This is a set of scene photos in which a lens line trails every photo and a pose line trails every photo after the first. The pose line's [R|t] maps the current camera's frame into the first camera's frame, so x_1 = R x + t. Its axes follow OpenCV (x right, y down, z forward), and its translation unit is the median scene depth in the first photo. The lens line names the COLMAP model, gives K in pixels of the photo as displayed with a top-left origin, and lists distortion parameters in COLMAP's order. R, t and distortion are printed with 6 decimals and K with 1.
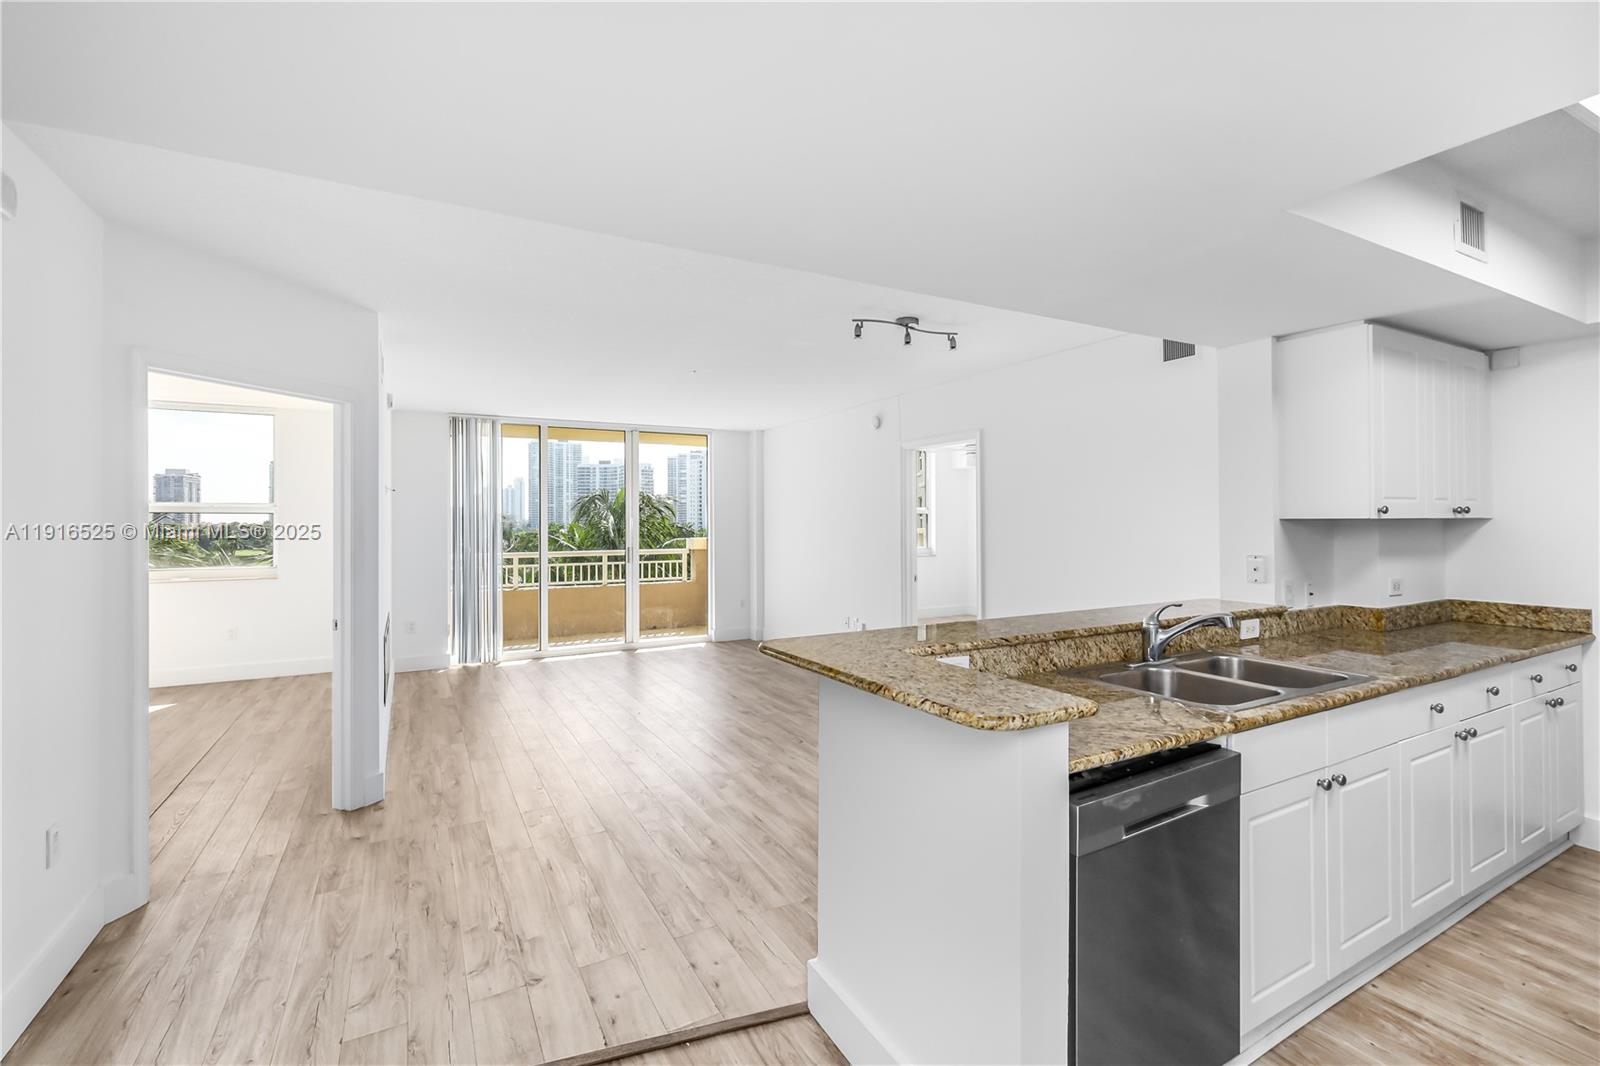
lens RADIAL K [[704.2, 0, 804.1], [0, 704.2, 524.3], [0, 0, 1]] dist [0.011661, -0.000219]
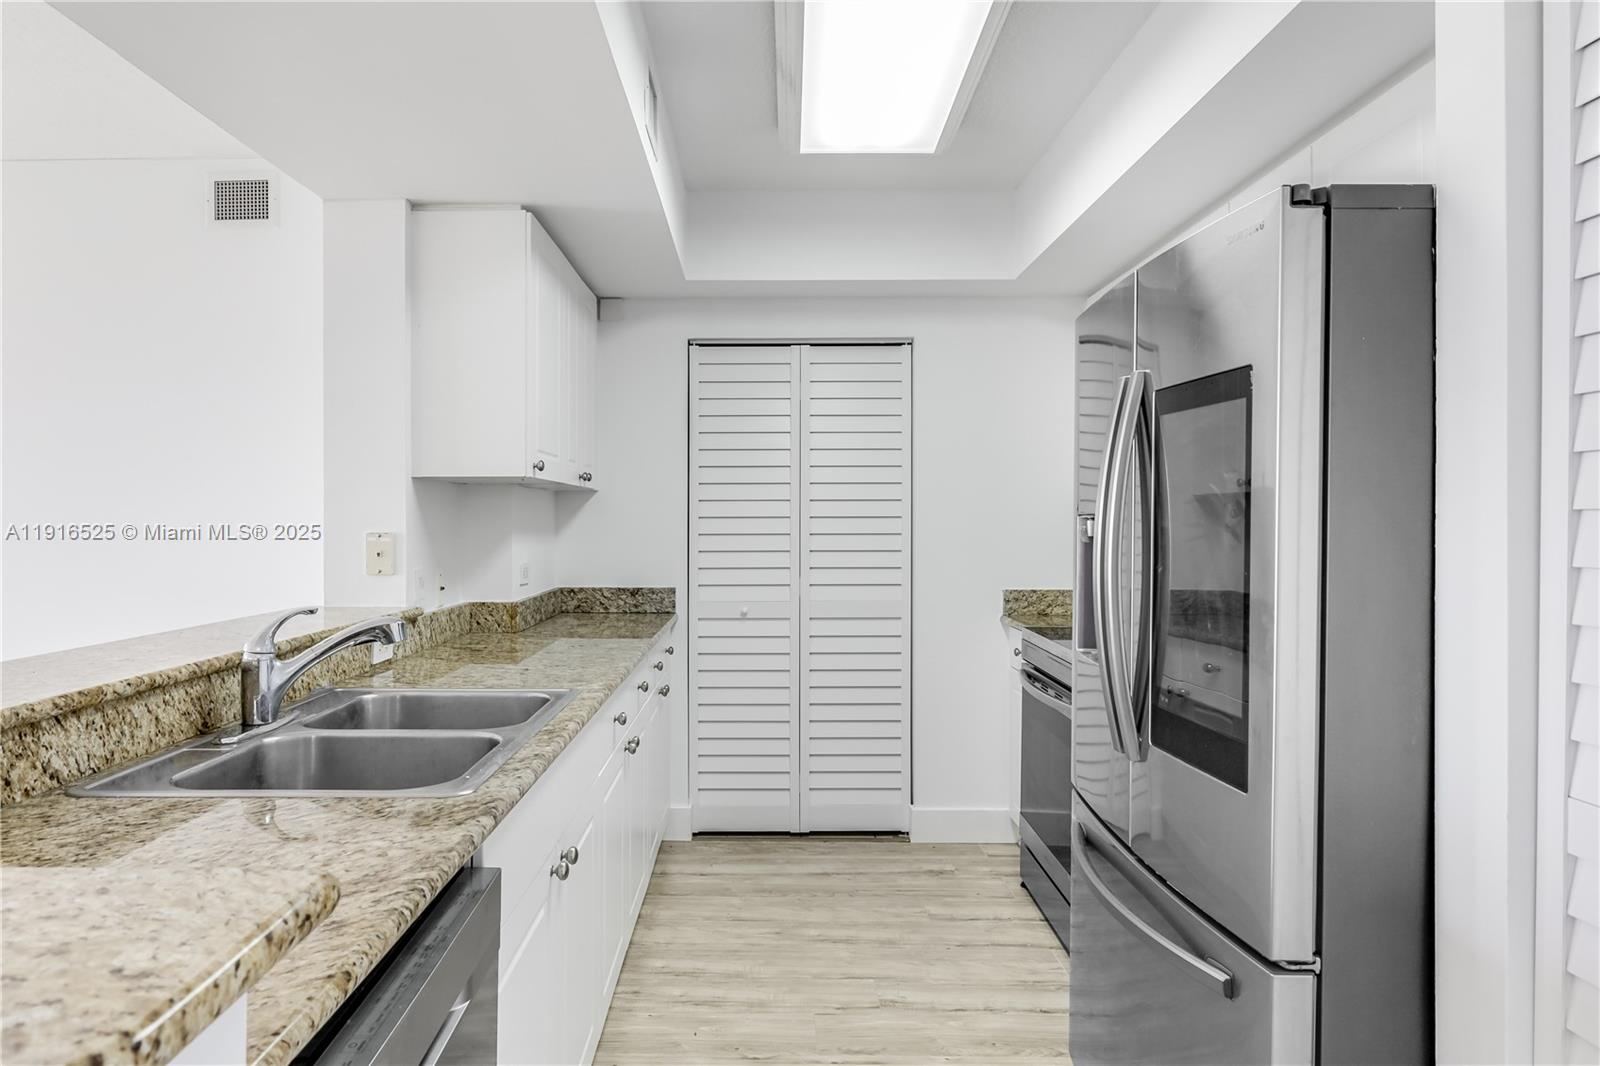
lens RADIAL K [[987.5, 0, 797.1], [0, 987.5, 507.4], [0, 0, 1]] dist [-0.002795, 0.000240]
pose [[0.495309, 0.011963, 0.868635, 0.048566], [-0.001272, 0.999914, -0.013045, 0.035992], [-0.868716, 0.005357, 0.495282, 0.249337]]
